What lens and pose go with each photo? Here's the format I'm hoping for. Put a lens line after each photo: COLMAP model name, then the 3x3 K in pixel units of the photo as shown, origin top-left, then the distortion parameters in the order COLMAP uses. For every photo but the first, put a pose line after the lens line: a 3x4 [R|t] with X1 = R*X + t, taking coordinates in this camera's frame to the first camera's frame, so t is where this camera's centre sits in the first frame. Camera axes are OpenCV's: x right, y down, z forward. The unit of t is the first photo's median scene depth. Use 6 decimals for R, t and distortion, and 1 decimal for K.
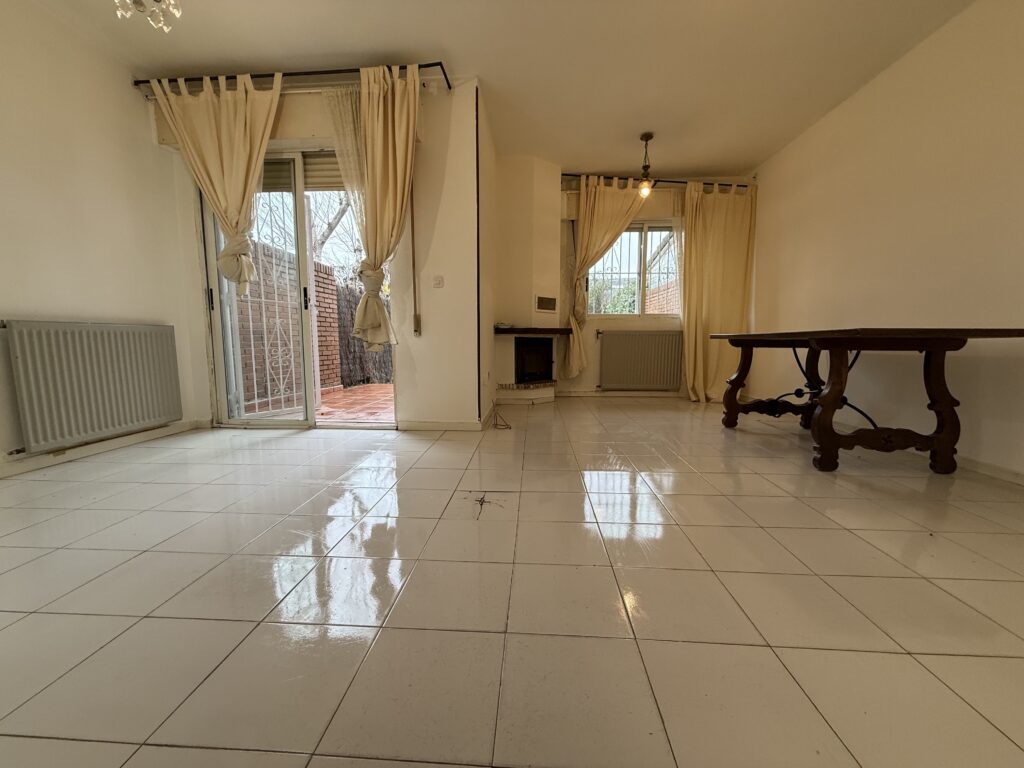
lens RADIAL K [[408.2, 0, 511.1], [0, 408.2, 384.4], [0, 0, 1]] dist [0.000149, -0.000588]
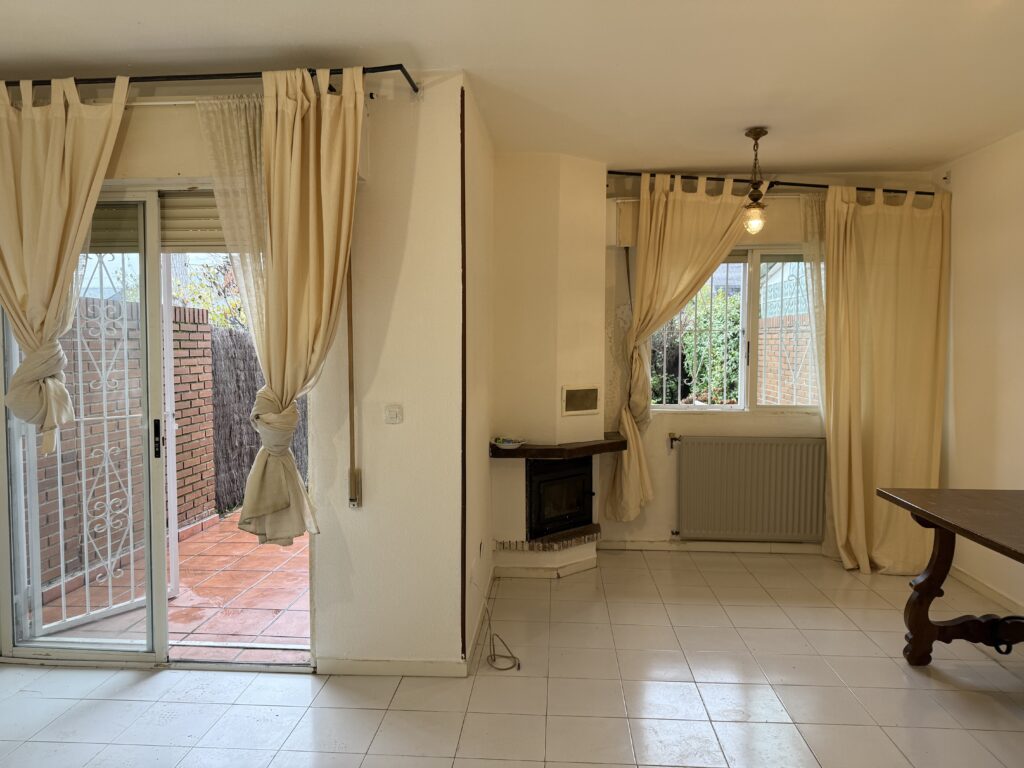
lens RADIAL K [[724.4, 0, 510.0], [0, 724.4, 389.1], [0, 0, 1]] dist [0.034452, -0.038610]
pose [[0.999962, 0.001434, -0.008649, -0.004916], [-0.001926, 0.998365, -0.057133, -0.184530], [0.008553, 0.057148, 0.998329, -0.007347]]
